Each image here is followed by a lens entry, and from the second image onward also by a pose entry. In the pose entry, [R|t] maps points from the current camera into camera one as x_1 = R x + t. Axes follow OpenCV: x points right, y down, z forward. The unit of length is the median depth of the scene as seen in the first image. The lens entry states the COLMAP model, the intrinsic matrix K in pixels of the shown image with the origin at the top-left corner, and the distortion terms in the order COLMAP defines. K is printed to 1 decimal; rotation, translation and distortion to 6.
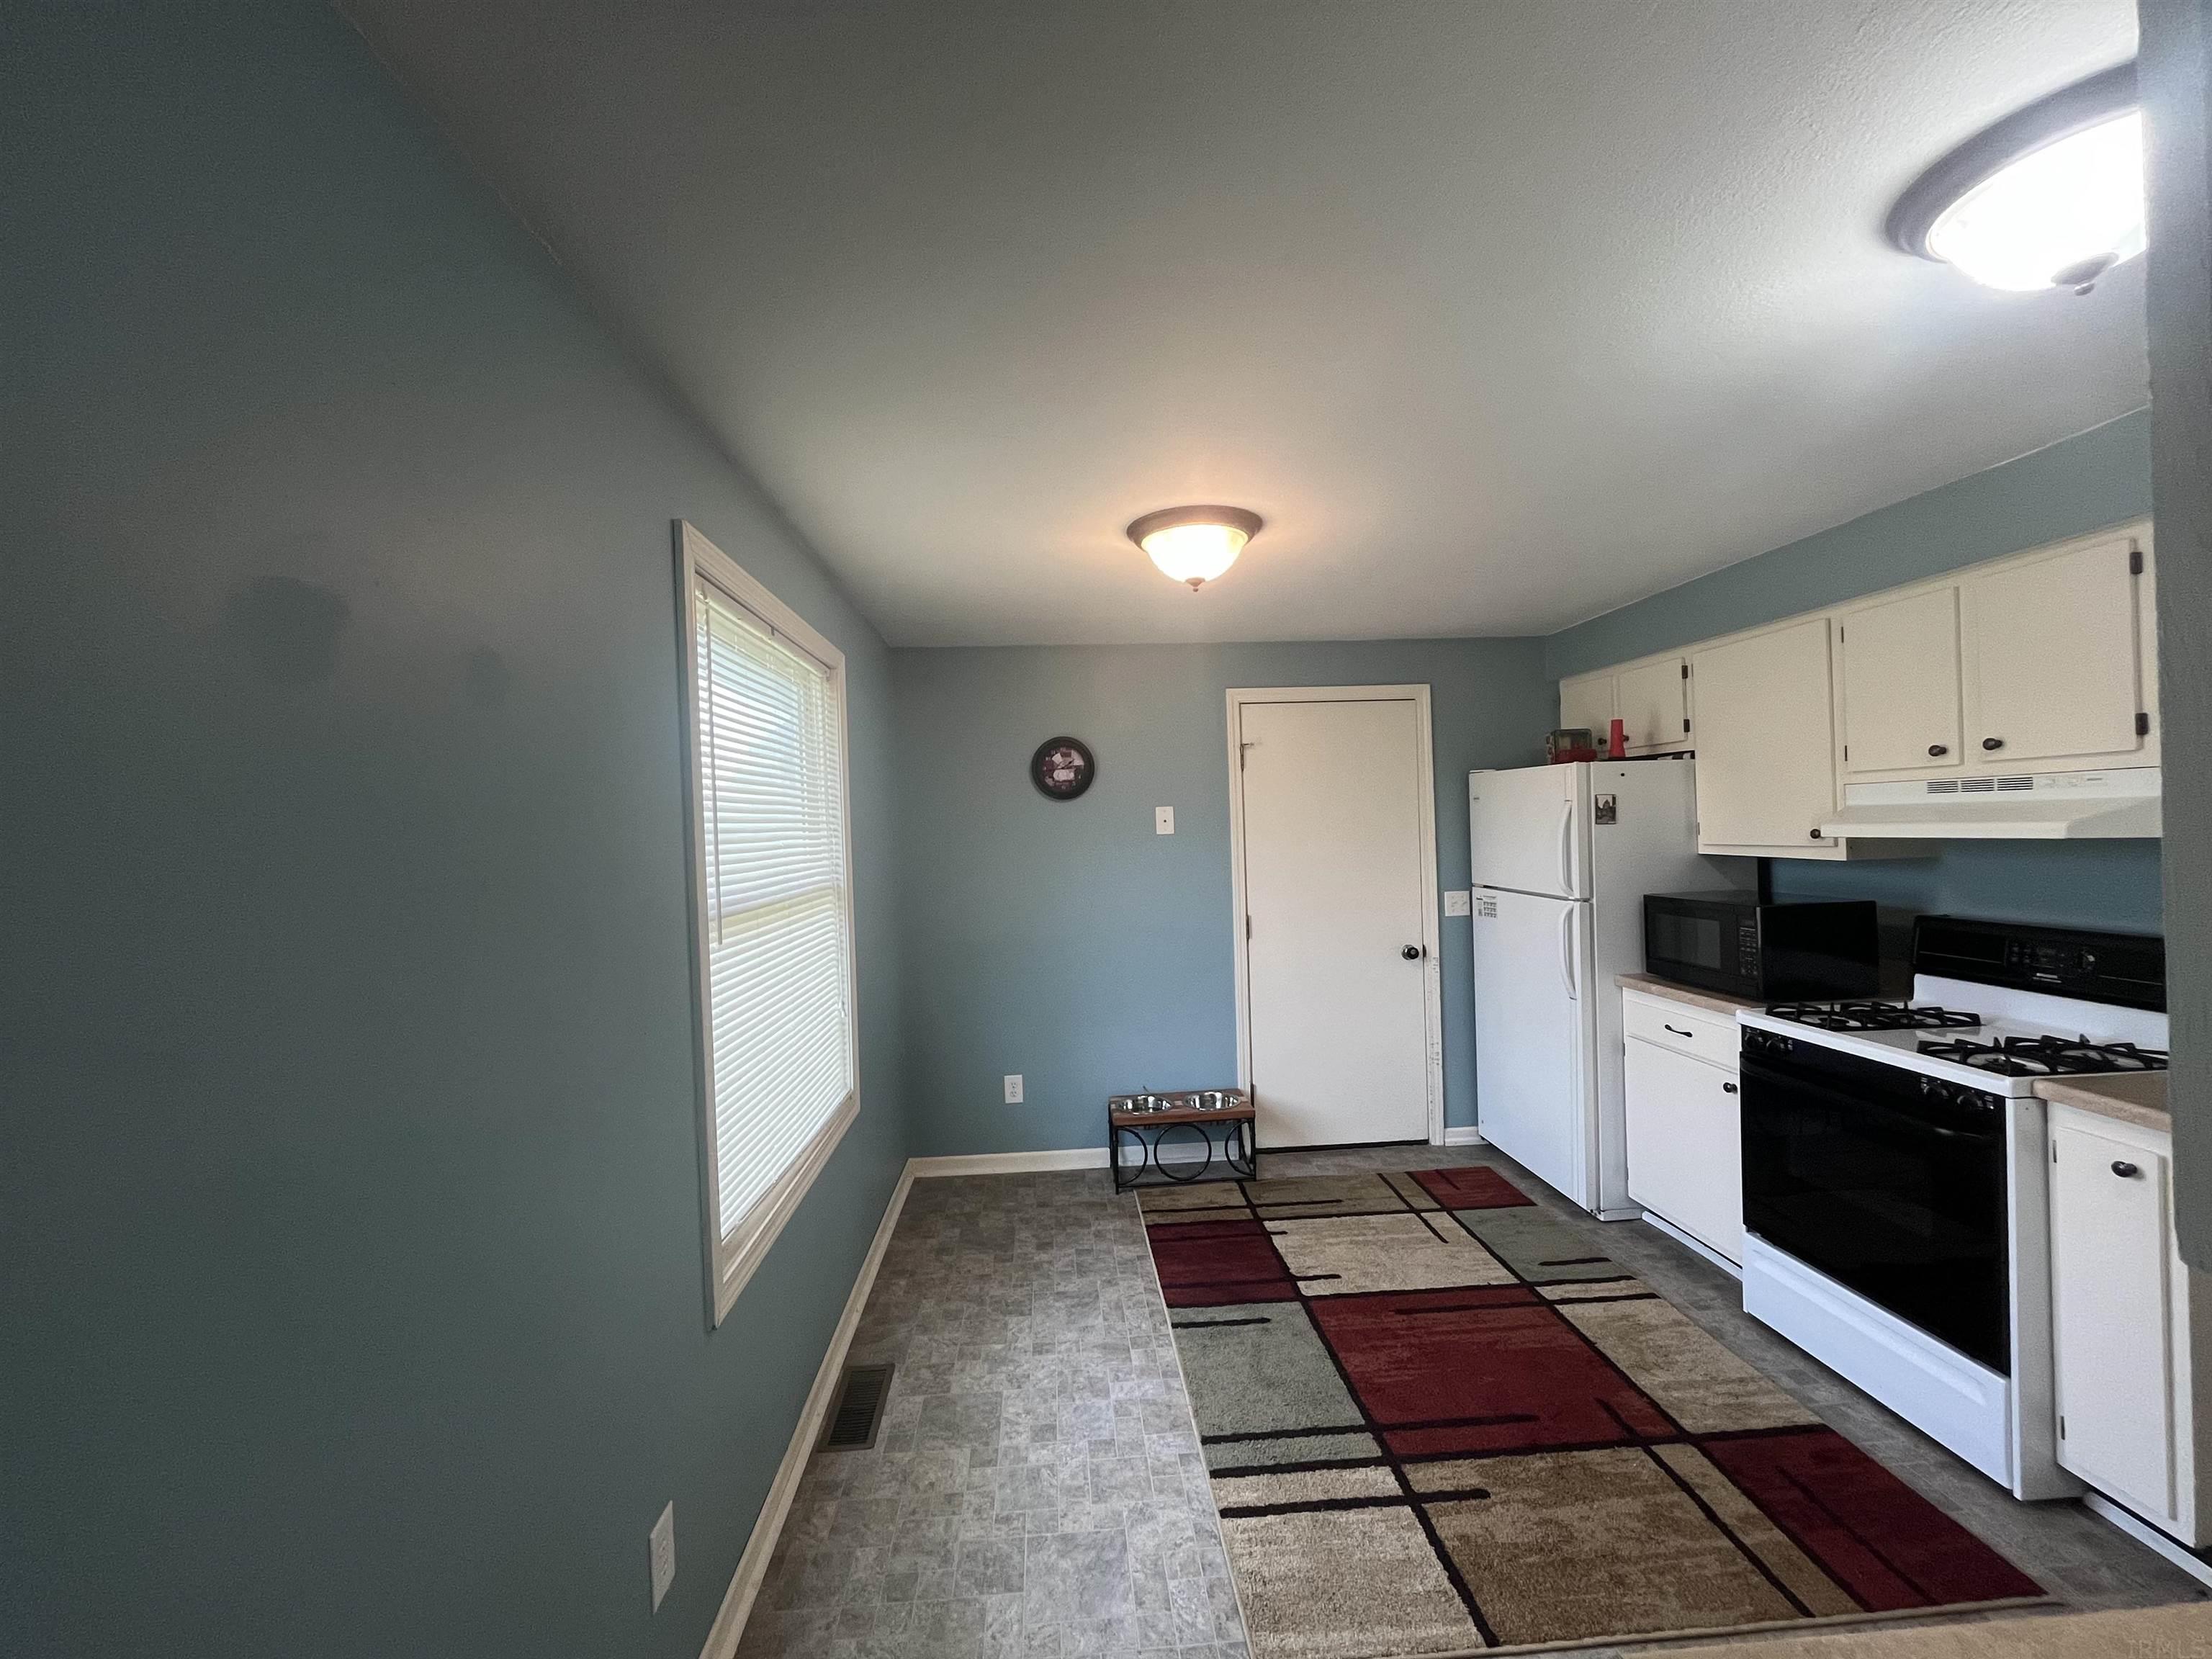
lens RADIAL K [[882.9, 0, 1104.9], [0, 882.9, 829.8], [0, 0, 1]] dist [-0.009878, 0.000220]
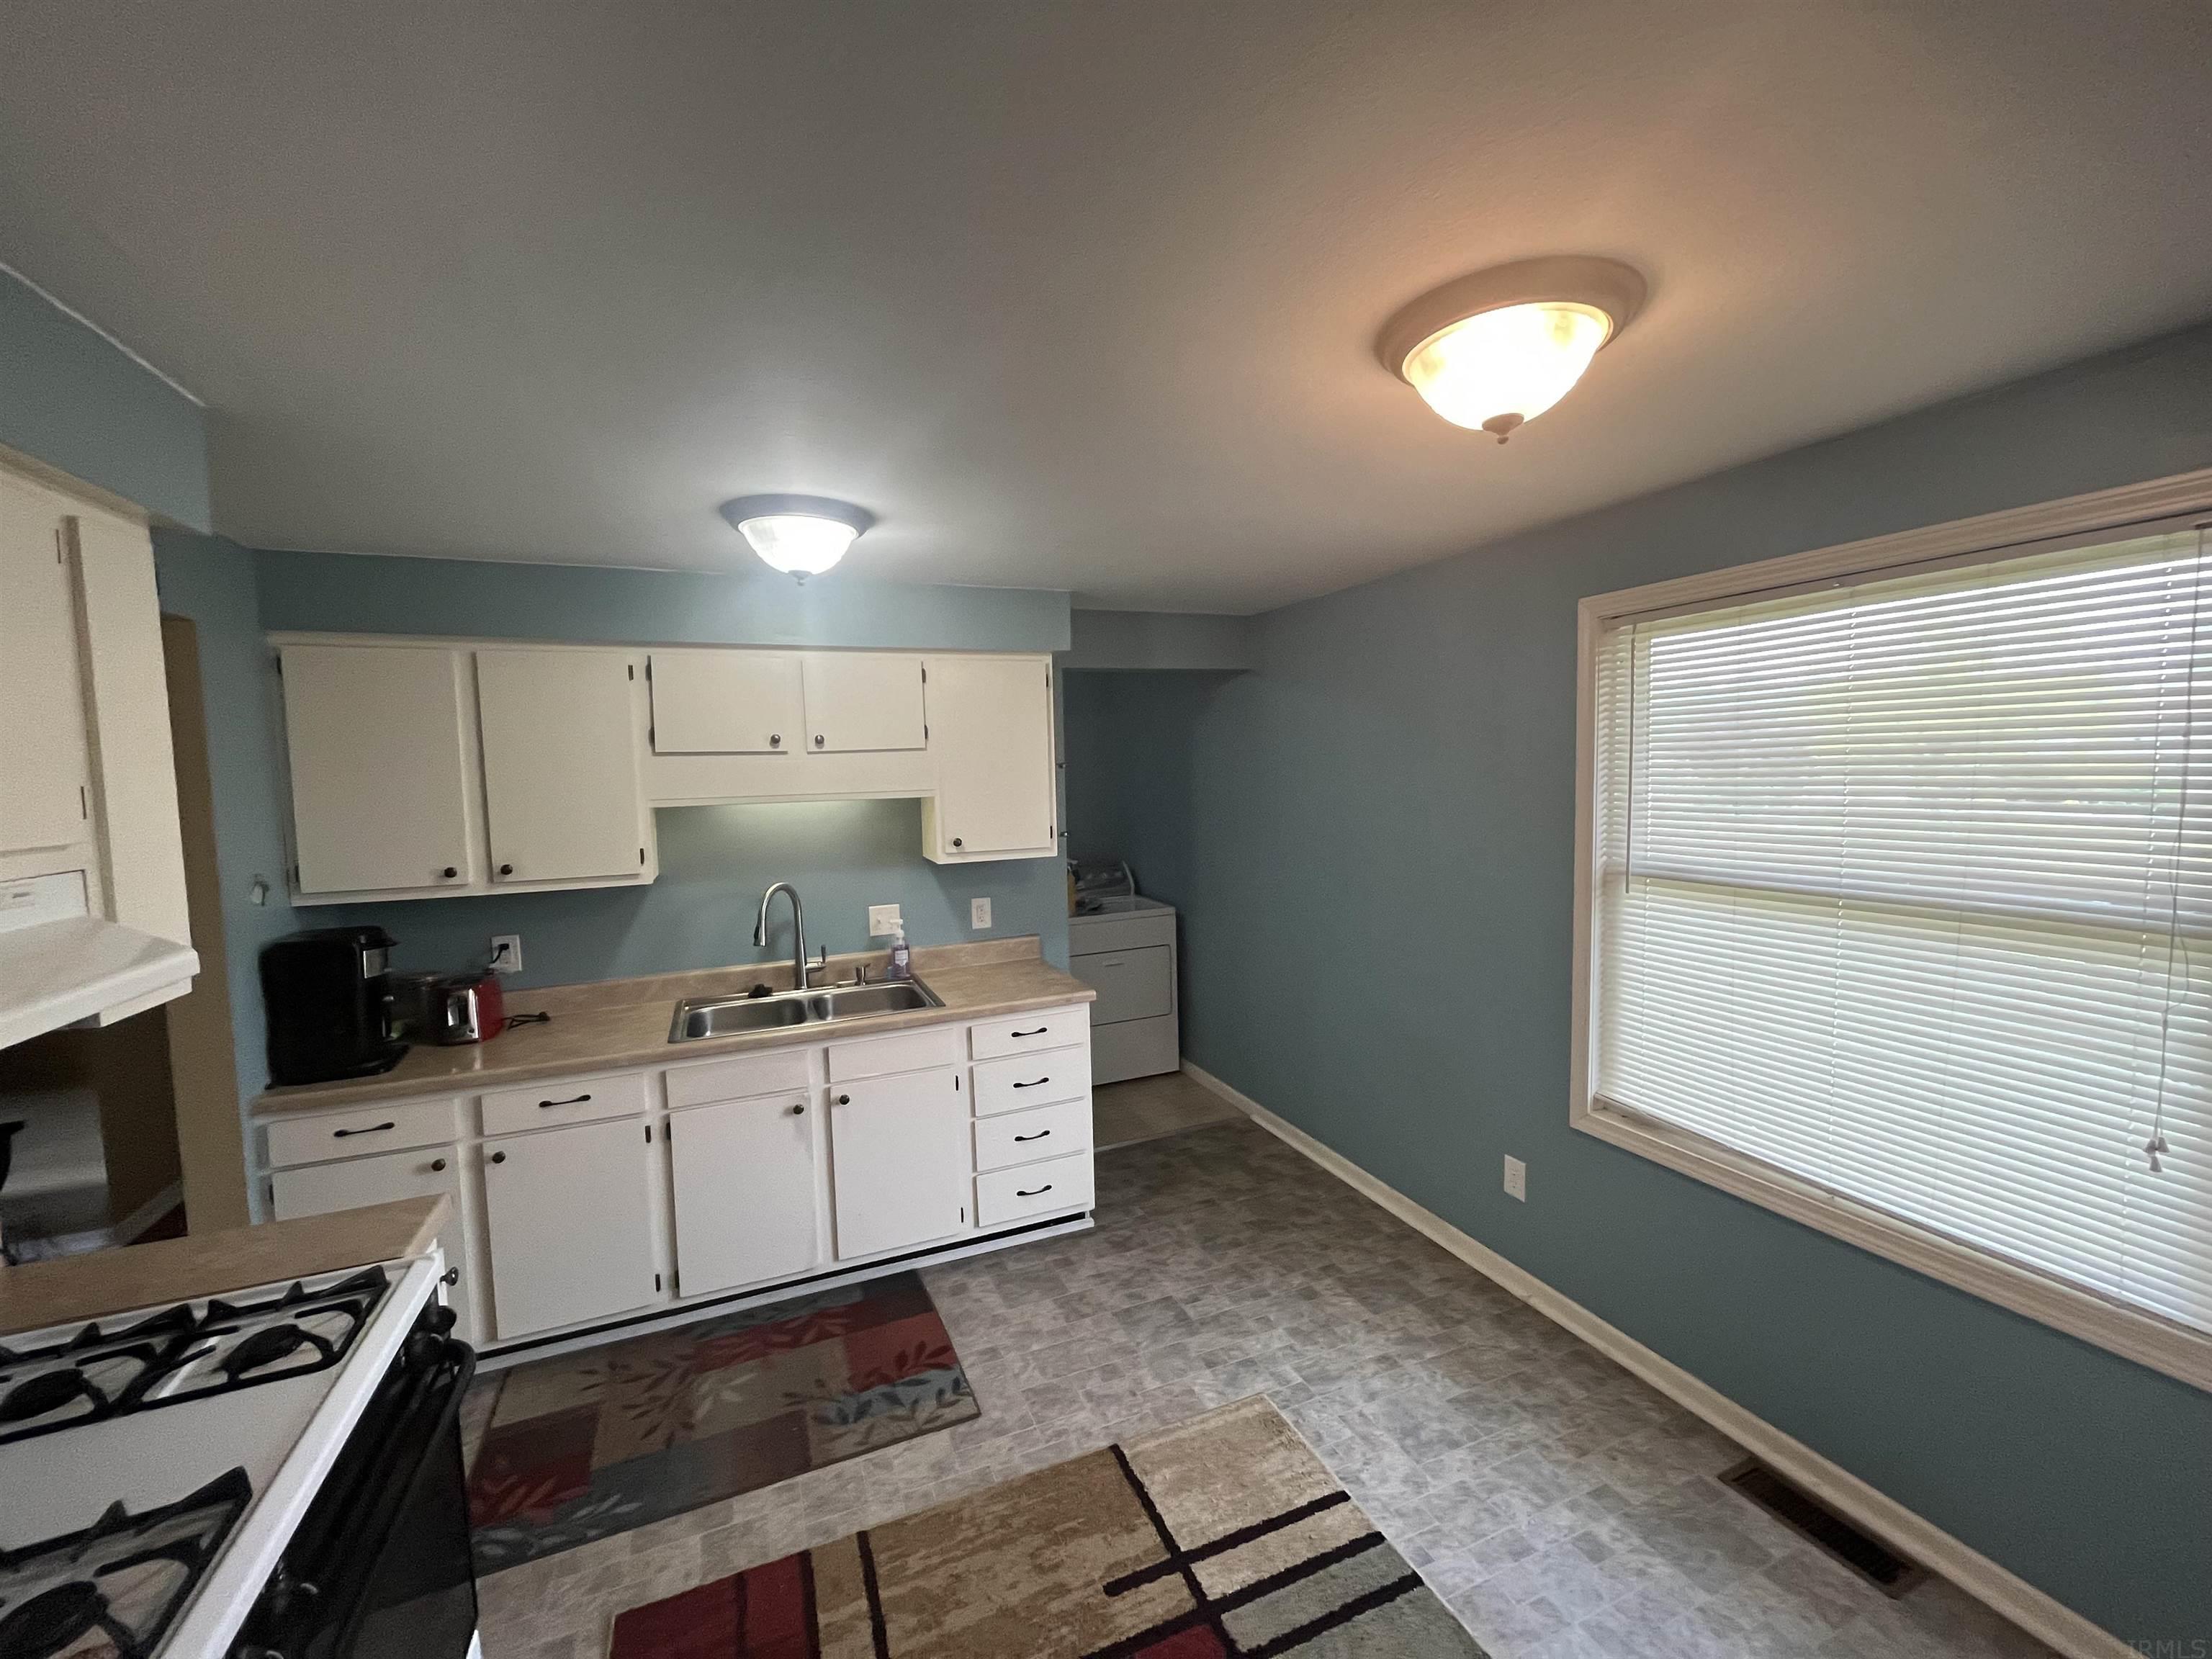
lens RADIAL K [[882.9, 0, 1113.5], [0, 882.9, 828.4], [0, 0, 1]] dist [-0.009878, 0.000220]
pose [[-0.939278, 0.084059, -0.332703, 0.681755], [0.058929, 0.994642, 0.084935, -0.118059], [0.338060, 0.060172, -0.939199, 1.857118]]
